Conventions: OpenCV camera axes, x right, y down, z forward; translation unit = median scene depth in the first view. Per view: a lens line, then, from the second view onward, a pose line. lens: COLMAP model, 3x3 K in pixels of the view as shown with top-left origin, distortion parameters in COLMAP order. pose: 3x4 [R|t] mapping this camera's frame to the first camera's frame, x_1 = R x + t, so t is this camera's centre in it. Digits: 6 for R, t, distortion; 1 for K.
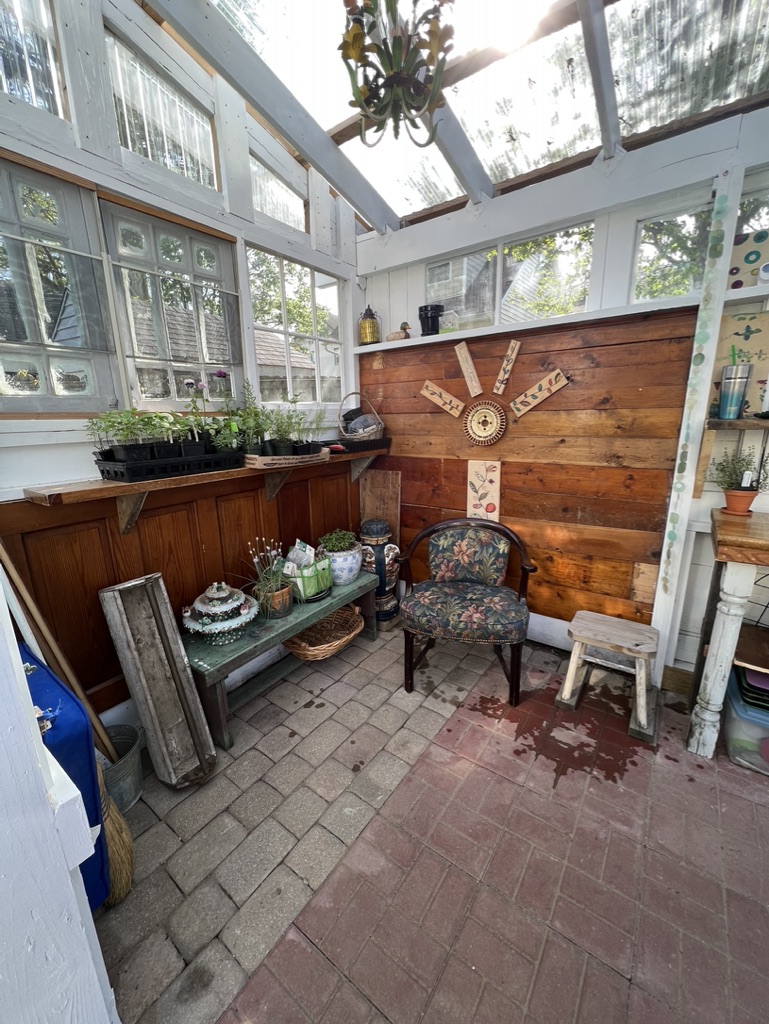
lens RADIAL K [[408.3, 0, 382.8], [0, 408.3, 514.7], [0, 0, 1]] dist [0.000538, 0.000192]
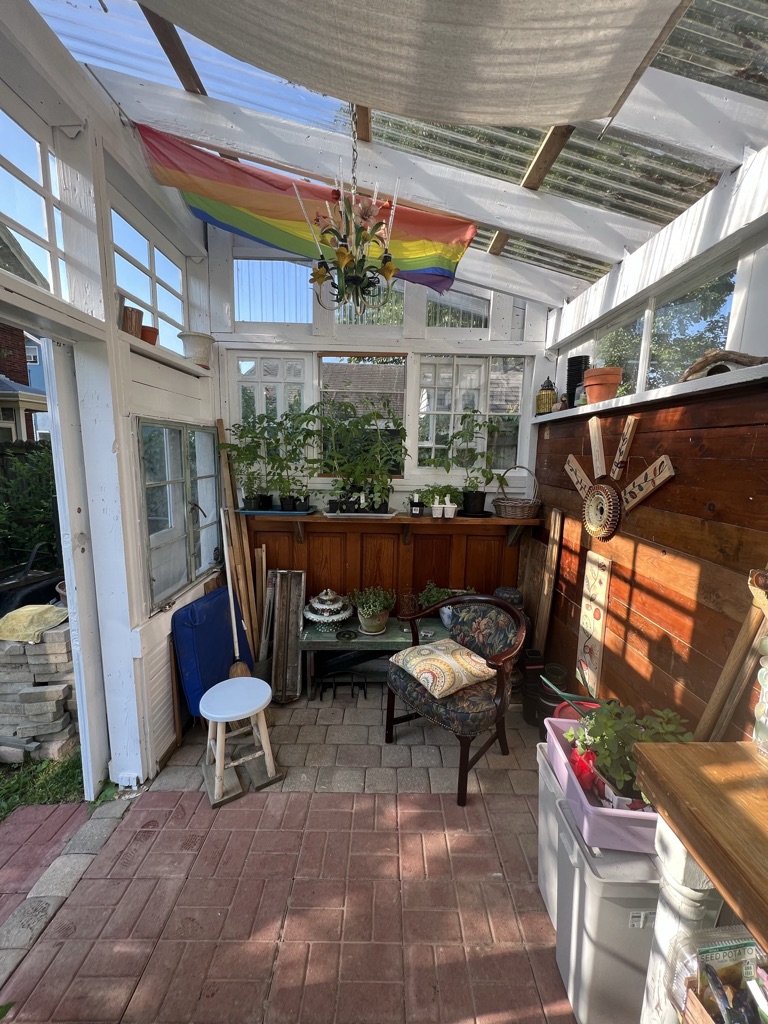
lens RADIAL K [[408.3, 0, 379.6], [0, 408.3, 511.6], [0, 0, 1]] dist [0.000538, 0.000192]
pose [[0.581351, 0.154618, -0.798827, 0.708180], [-0.225477, 0.973942, 0.024421, -0.154176], [0.781787, 0.165920, 0.601065, 0.164713]]
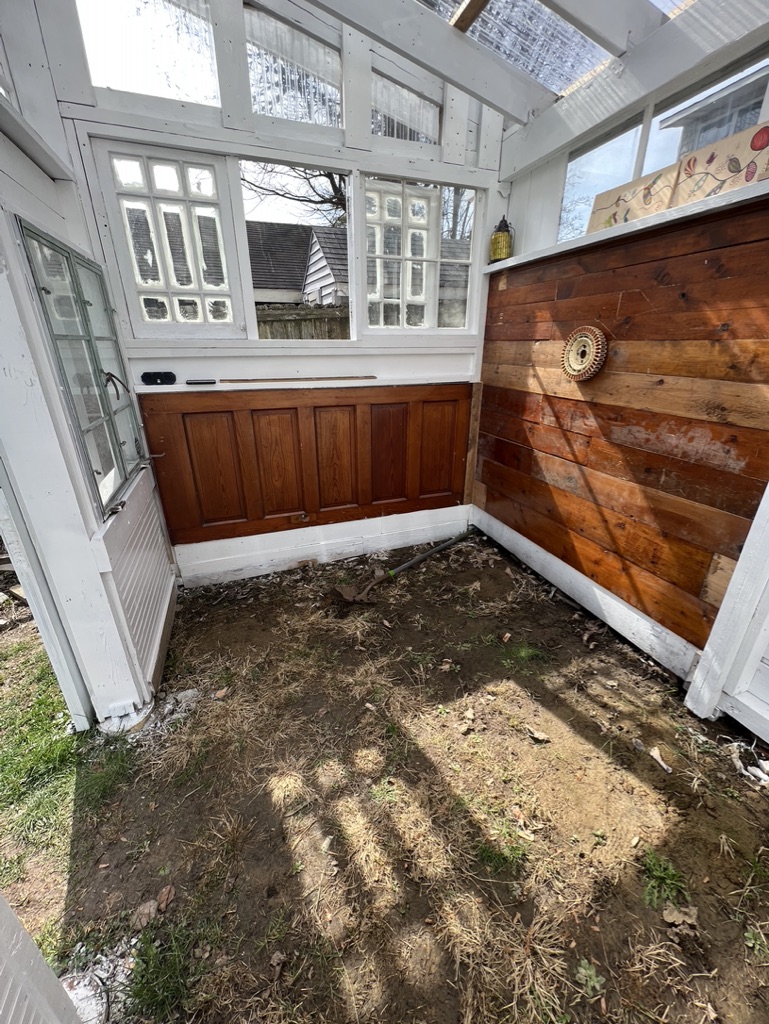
lens RADIAL K [[408.3, 0, 382.7], [0, 408.3, 512.8], [0, 0, 1]] dist [0.000538, 0.000192]
pose [[0.821702, 0.238769, -0.517489, 0.464360], [-0.152663, 0.967040, 0.203783, -0.015233], [0.549089, -0.088447, 0.831070, 0.033851]]
